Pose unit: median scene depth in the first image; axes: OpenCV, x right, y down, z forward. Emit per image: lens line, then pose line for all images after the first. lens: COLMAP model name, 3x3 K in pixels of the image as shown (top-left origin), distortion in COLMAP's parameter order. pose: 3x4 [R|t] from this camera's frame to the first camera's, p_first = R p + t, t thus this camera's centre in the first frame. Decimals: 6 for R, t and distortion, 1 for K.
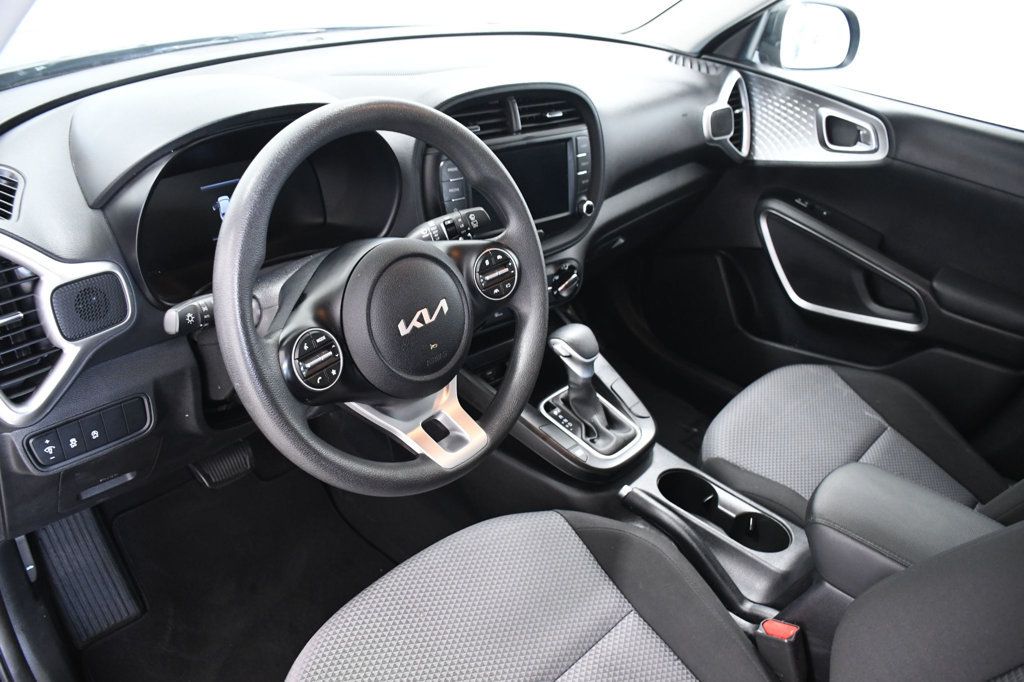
lens RADIAL K [[811.7, 0, 512.4], [0, 811.7, 359.5], [0, 0, 1]] dist [-0.160356, 0.149376]
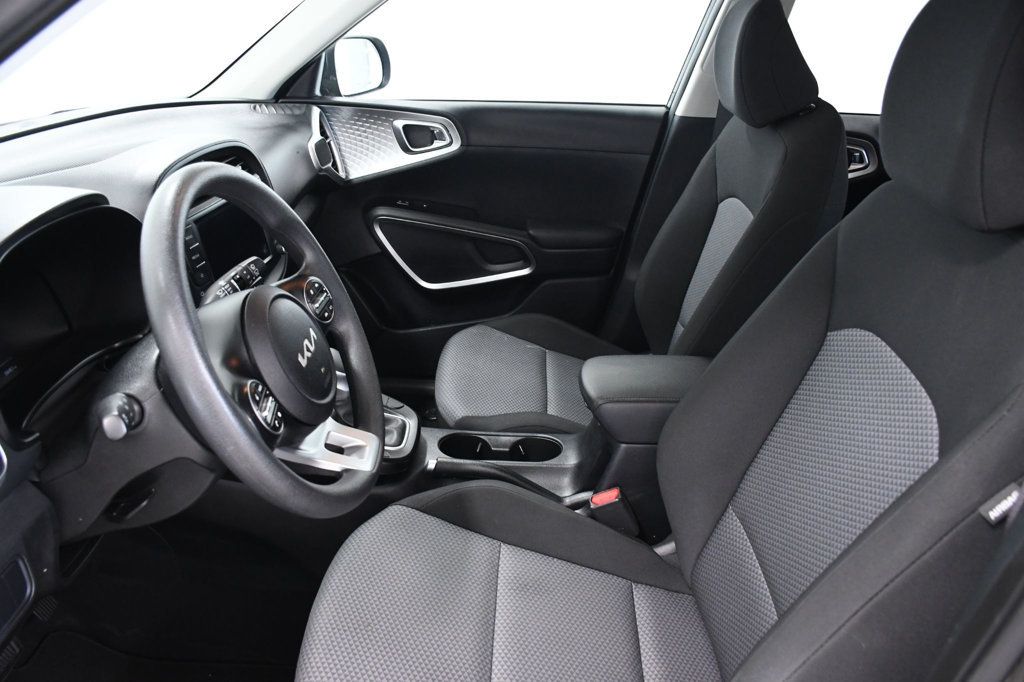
lens RADIAL K [[811.7, 0, 512.4], [0, 811.7, 359.5], [0, 0, 1]] dist [-0.160356, 0.149376]
pose [[0.754101, -0.348082, 0.556929, -0.267472], [0.380348, 0.922780, 0.061736, 0.000400], [-0.535413, 0.165272, 0.828262, -0.017753]]
